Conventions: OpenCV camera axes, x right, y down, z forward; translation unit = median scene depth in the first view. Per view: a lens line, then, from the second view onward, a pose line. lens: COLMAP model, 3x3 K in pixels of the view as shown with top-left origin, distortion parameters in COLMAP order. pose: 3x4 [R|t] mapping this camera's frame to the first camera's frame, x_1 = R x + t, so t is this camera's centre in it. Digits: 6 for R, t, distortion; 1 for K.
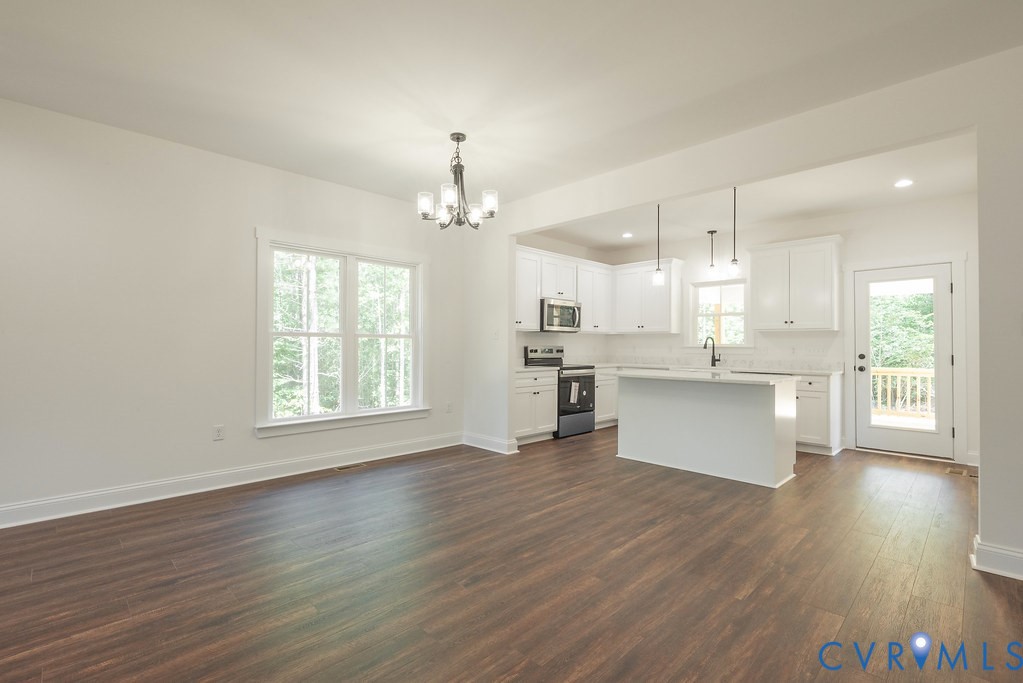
lens RADIAL K [[462.7, 0, 510.2], [0, 462.7, 340.5], [0, 0, 1]] dist [-0.001283, 0.000100]
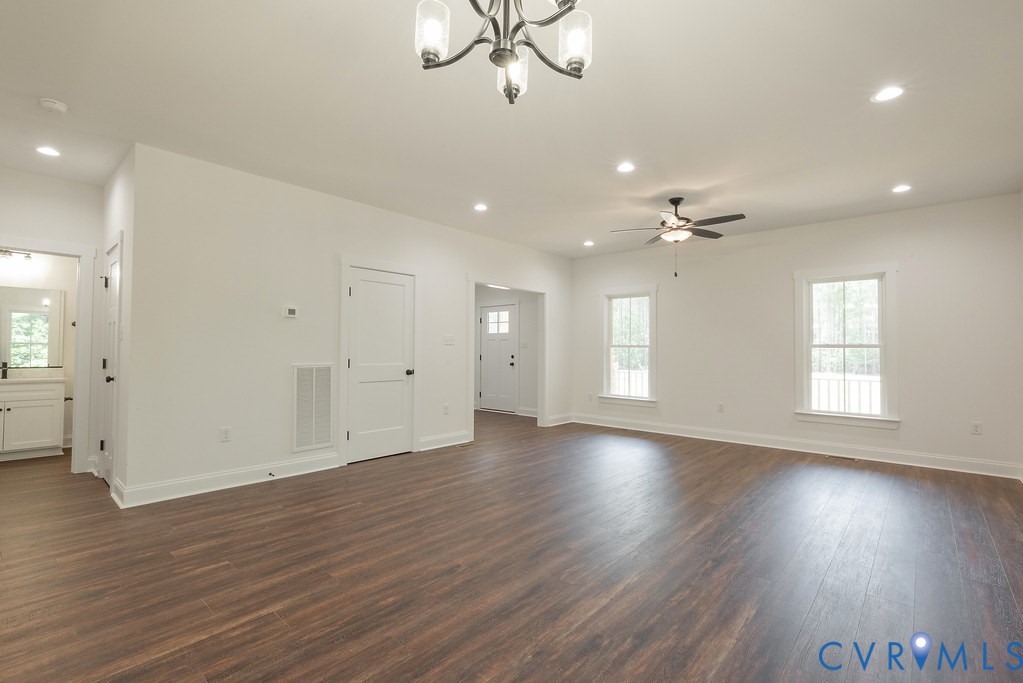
lens RADIAL K [[462.7, 0, 510.2], [0, 462.7, 340.5], [0, 0, 1]] dist [-0.001283, 0.000100]
pose [[-0.997813, -0.015818, -0.064187, -0.058029], [-0.013668, 0.999335, -0.033793, 0.008780], [0.064679, -0.032841, -0.997366, 0.896628]]
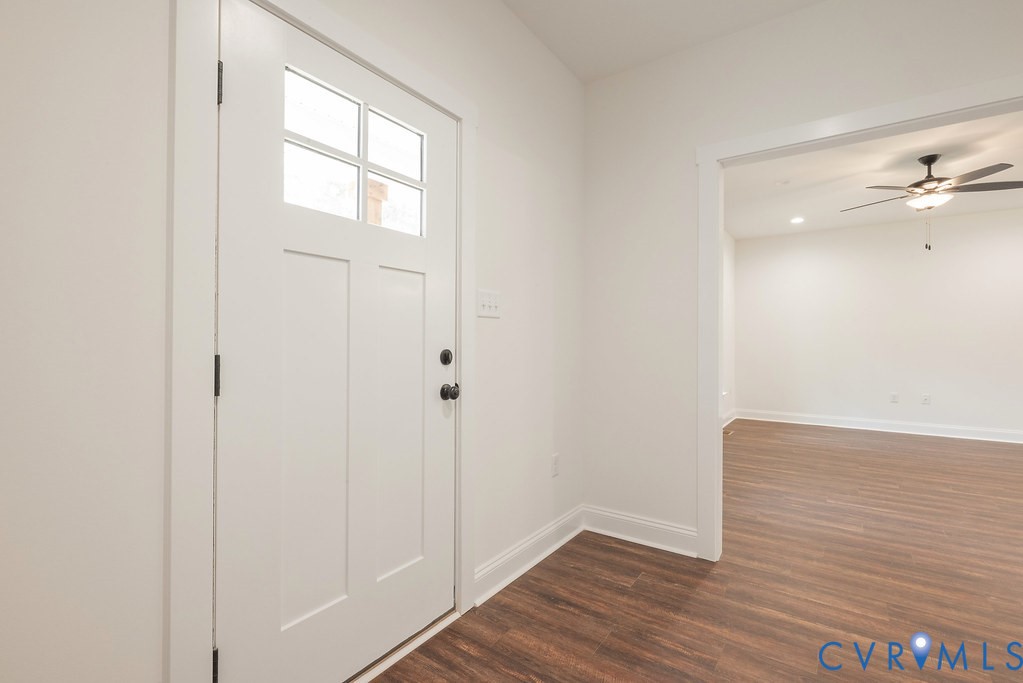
lens RADIAL K [[462.7, 0, 510.2], [0, 462.7, 340.5], [0, 0, 1]] dist [-0.001283, 0.000100]
pose [[0.174429, -0.008876, -0.984630, 0.179245], [0.005455, 0.999953, -0.008048, 0.000692], [0.984655, -0.003968, 0.174469, -0.726454]]
